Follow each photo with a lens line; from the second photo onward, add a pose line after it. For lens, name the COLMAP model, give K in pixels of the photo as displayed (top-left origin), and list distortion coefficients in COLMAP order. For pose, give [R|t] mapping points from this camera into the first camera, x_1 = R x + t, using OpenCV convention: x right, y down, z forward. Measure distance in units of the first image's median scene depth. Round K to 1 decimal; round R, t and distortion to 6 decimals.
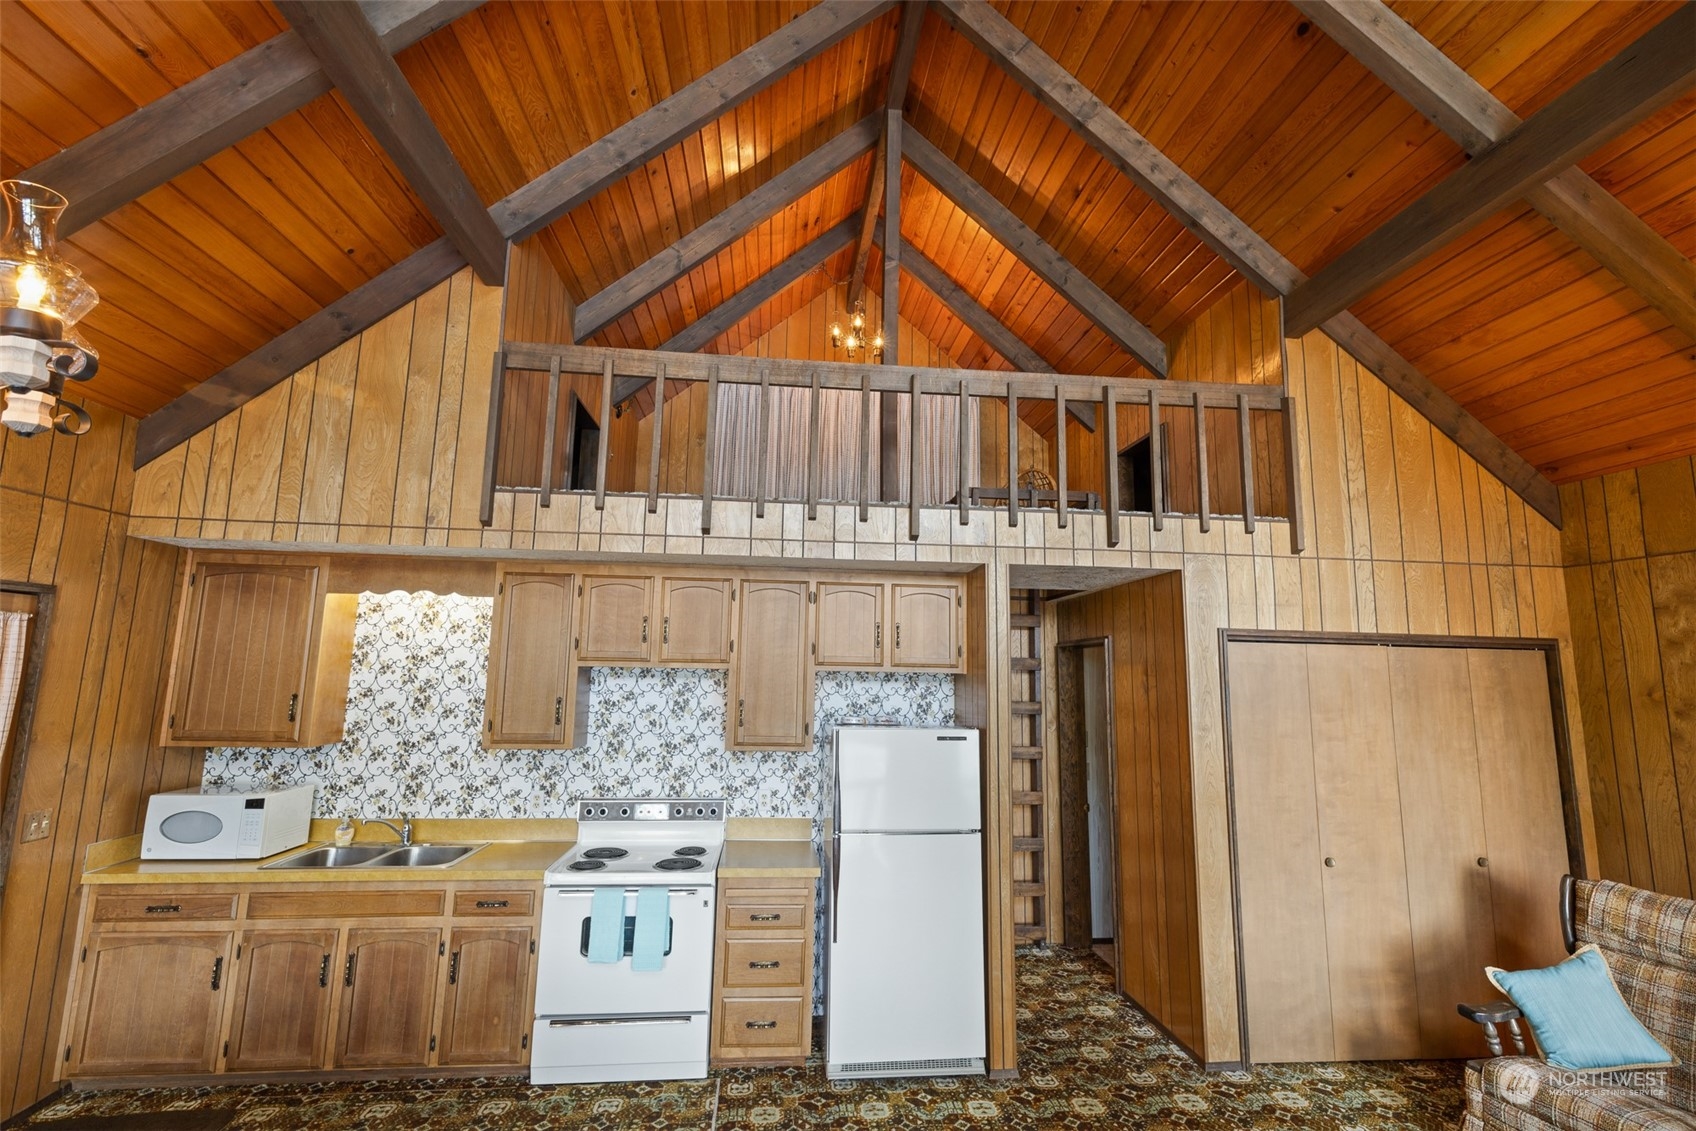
lens RADIAL K [[757.2, 0, 848.5], [0, 757.2, 560.2], [0, 0, 1]] dist [0.002481, -0.000413]
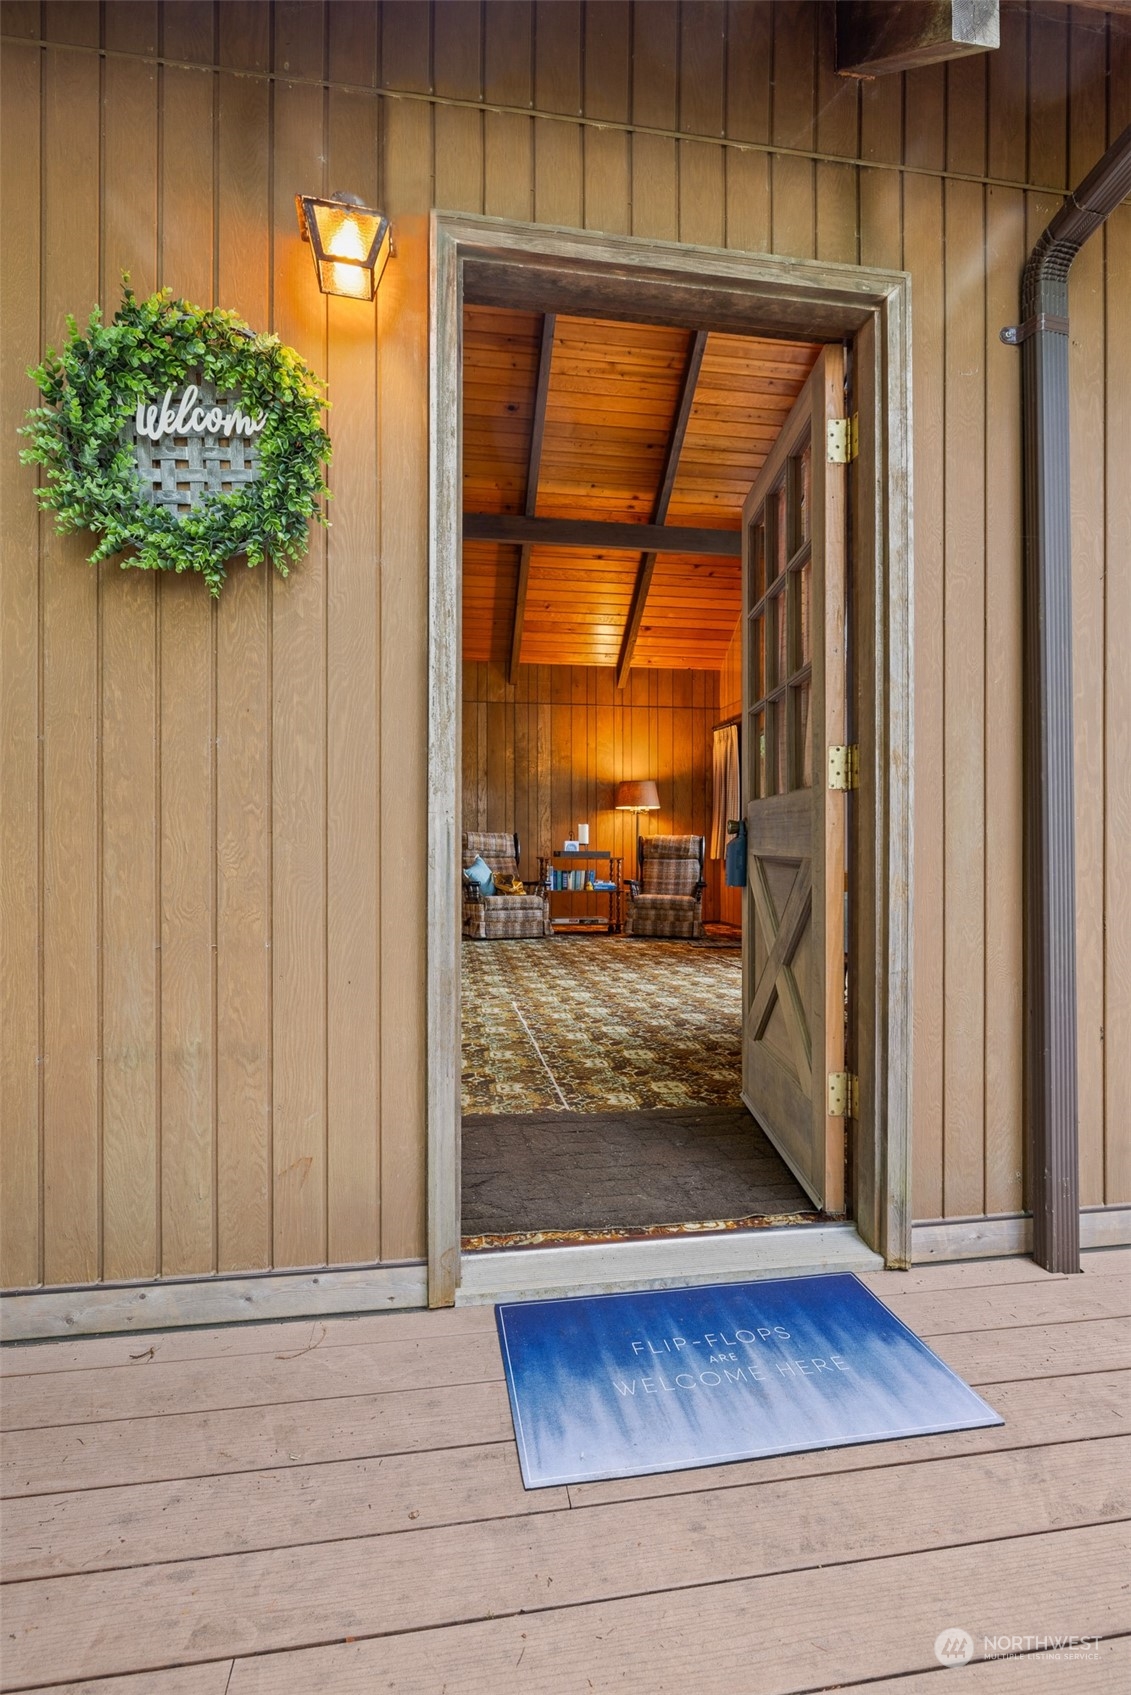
lens RADIAL K [[811.6, 0, 563.1], [0, 811.6, 837.7], [0, 0, 1]] dist [-0.002202, -0.000369]
pose [[-0.062275, -0.010565, 0.998003, -1.411477], [-0.145948, 0.989291, 0.001365, 0.353679], [-0.987330, -0.145571, -0.063150, 0.775881]]
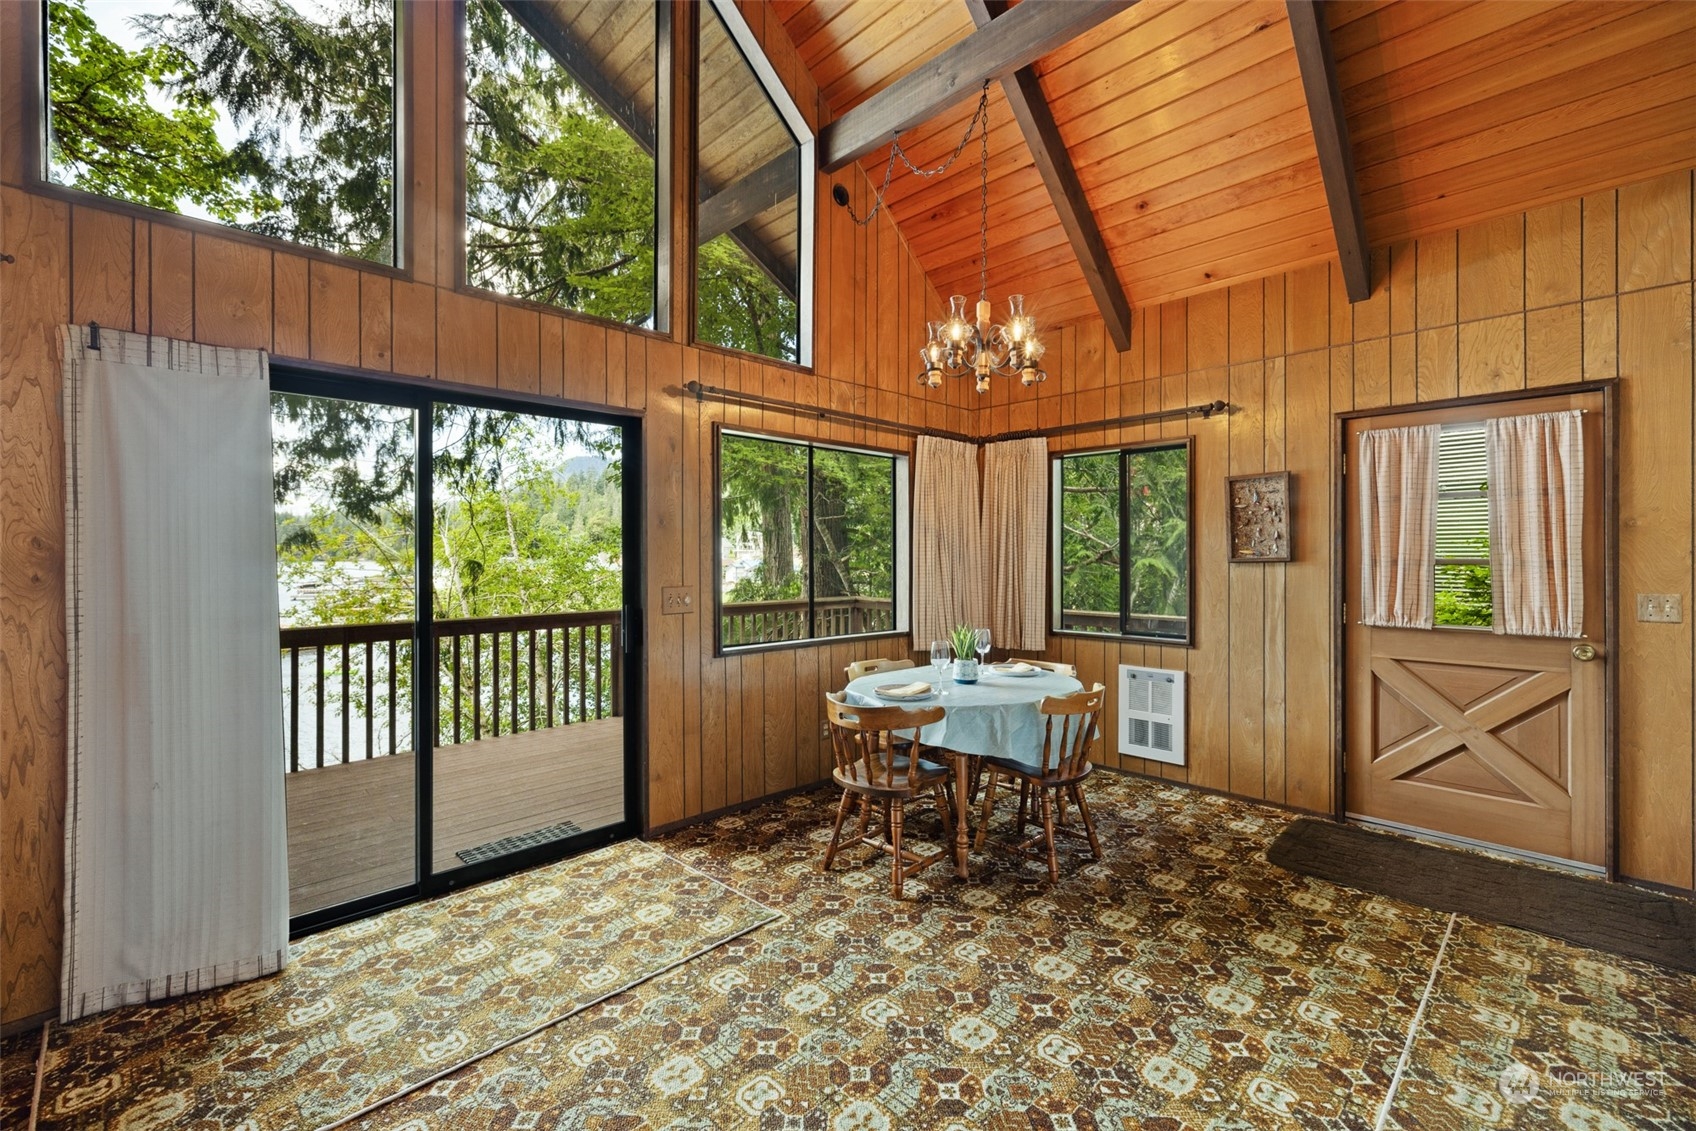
lens RADIAL K [[715.7, 0, 849.4], [0, 715.7, 557.1], [0, 0, 1]] dist [0.001248, -0.000096]
pose [[-0.779771, -0.018284, -0.625798, 0.321547], [0.076095, 0.989395, -0.123725, 0.274182], [0.621423, -0.144098, -0.770110, 0.927135]]
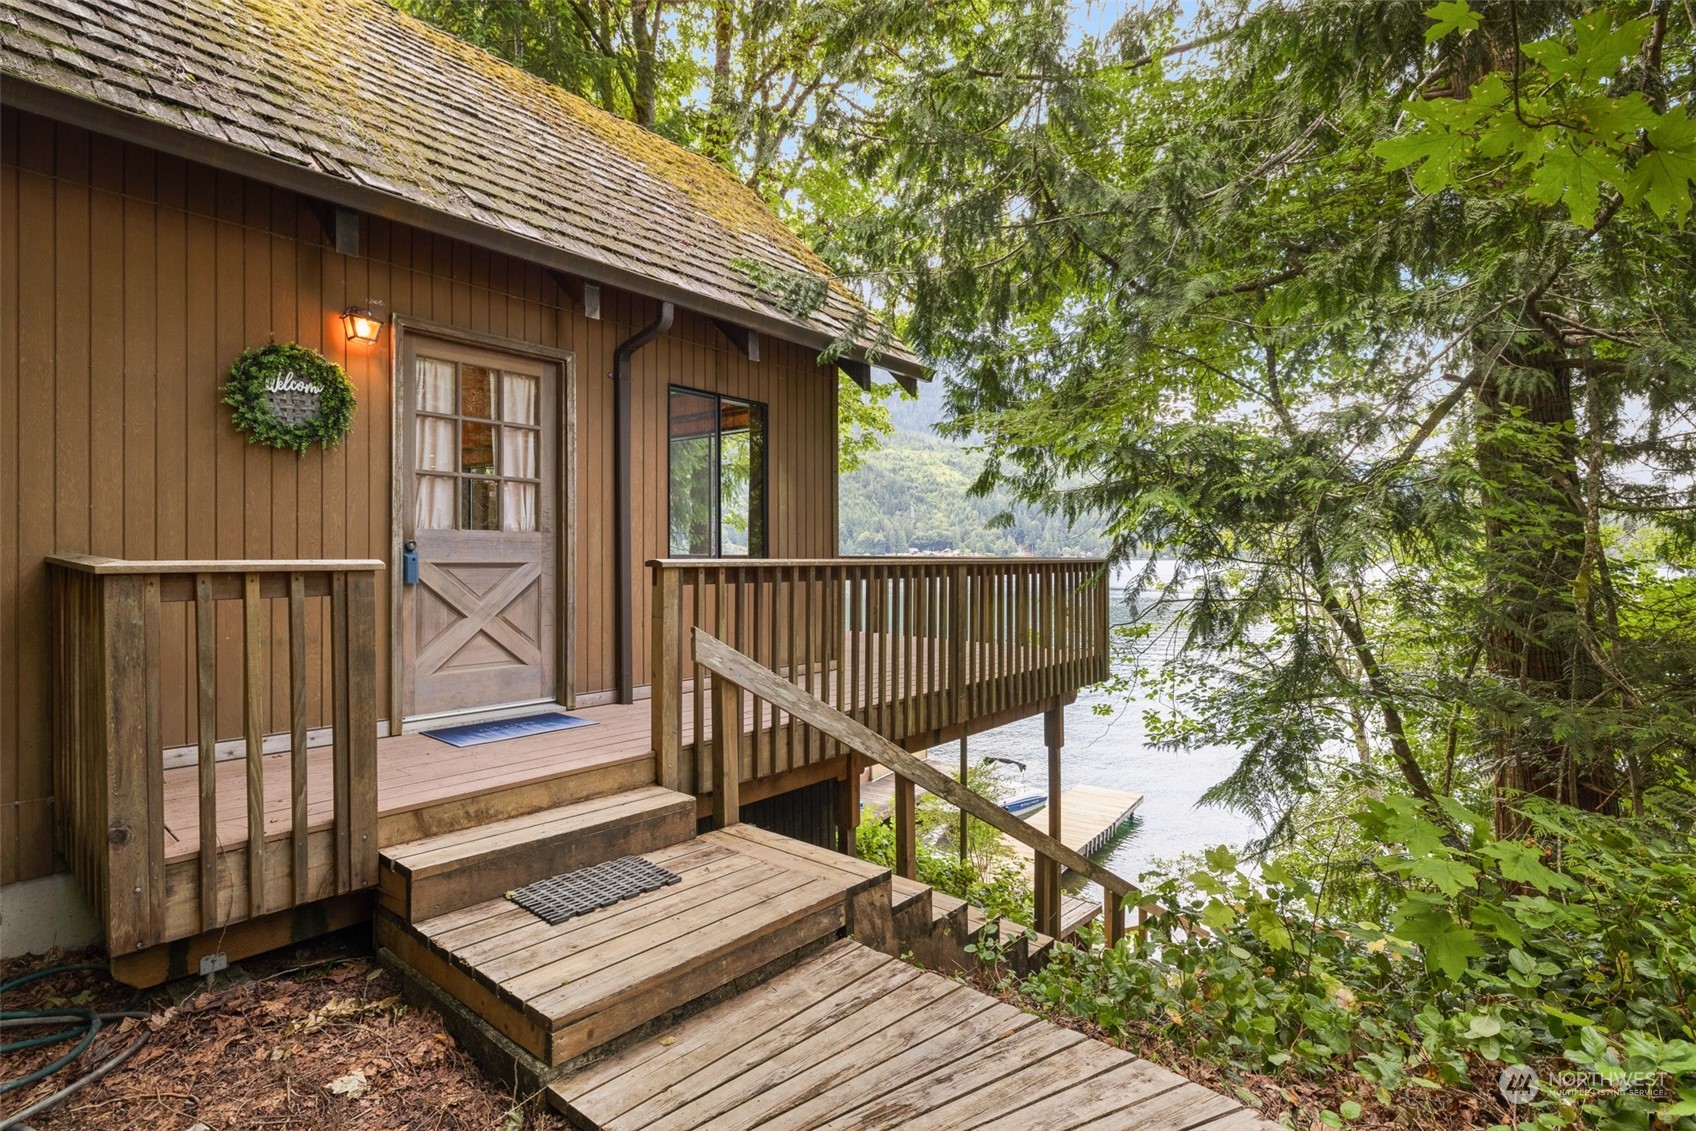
lens RADIAL K [[812.1, 0, 845.6], [0, 812.1, 562.4], [0, 0, 1]] dist [-0.002202, -0.000369]
pose [[-0.686476, -0.028218, 0.726604, -5.883285], [-0.124817, 0.988988, -0.079516, 0.540891], [-0.716359, -0.145278, -0.682439, 2.739668]]
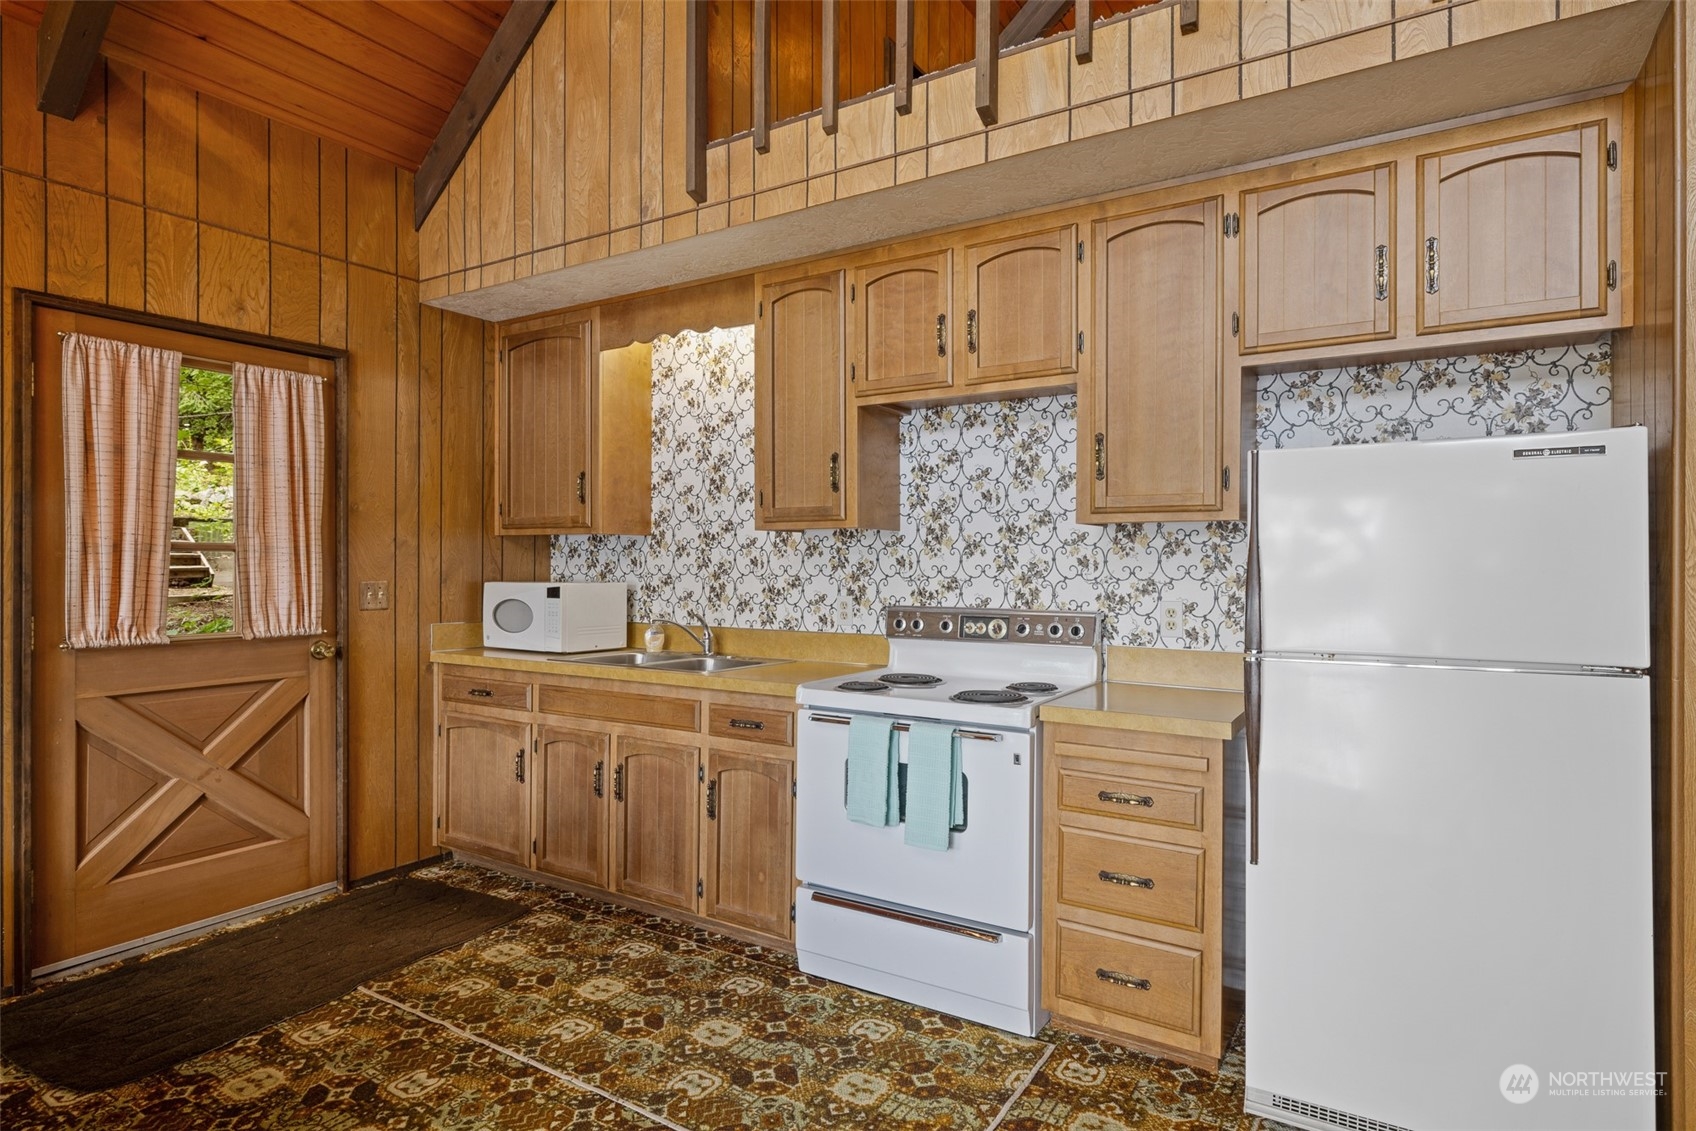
lens RADIAL K [[910.6, 0, 850.2], [0, 910.6, 561.0], [0, 0, 1]] dist [-0.000706, 0.000646]
pose [[0.791345, -0.017000, -0.611133, 0.137597], [0.101222, 0.989460, 0.103547, 0.210406], [0.602932, -0.143802, 0.784726, 0.383147]]
